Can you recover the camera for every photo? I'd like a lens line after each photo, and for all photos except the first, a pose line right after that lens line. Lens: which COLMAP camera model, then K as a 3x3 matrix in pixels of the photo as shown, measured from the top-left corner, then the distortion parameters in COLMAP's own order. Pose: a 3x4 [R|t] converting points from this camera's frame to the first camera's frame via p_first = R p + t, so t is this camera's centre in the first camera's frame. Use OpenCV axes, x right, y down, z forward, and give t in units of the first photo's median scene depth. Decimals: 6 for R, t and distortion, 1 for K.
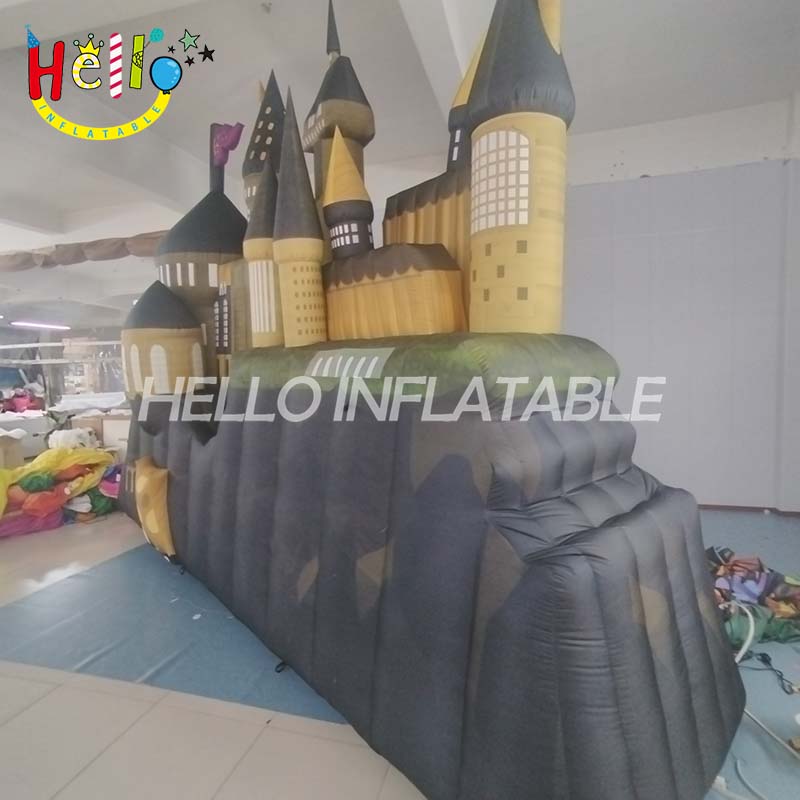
lens RADIAL K [[485.6, 0, 391.6], [0, 485.6, 400.5], [0, 0, 1]] dist [-0.029334, 0.000657]
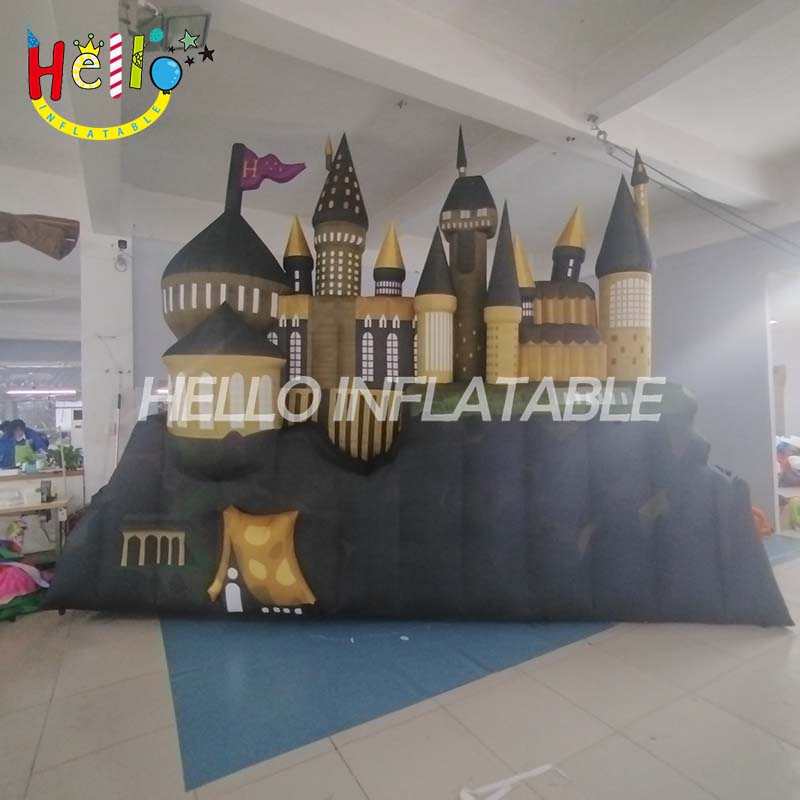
lens RADIAL K [[485.6, 0, 391.6], [0, 485.6, 400.5], [0, 0, 1]] dist [-0.029334, 0.000657]
pose [[0.705828, 0.015228, 0.708220, -1.068845], [0.052048, 0.995952, -0.073287, 0.013446], [-0.706469, 0.088590, 0.702178, 0.219025]]
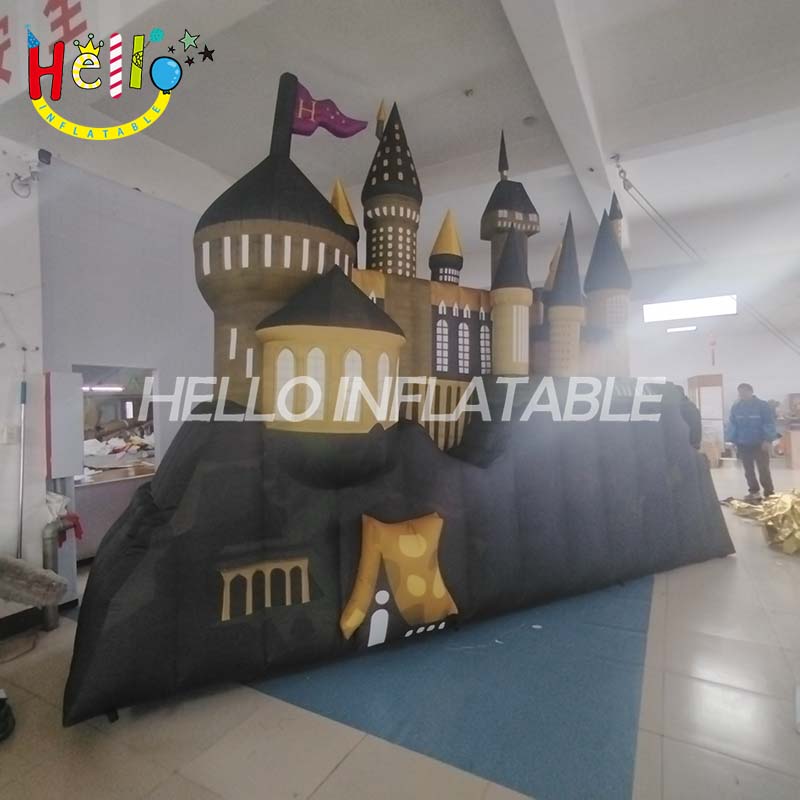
lens RADIAL K [[485.6, 0, 391.6], [0, 485.6, 400.5], [0, 0, 1]] dist [-0.029334, 0.000657]
pose [[0.255711, 0.027224, 0.966370, -1.375014], [0.083311, 0.995264, -0.050083, -0.009190], [-0.963157, 0.093316, 0.252232, 0.907672]]
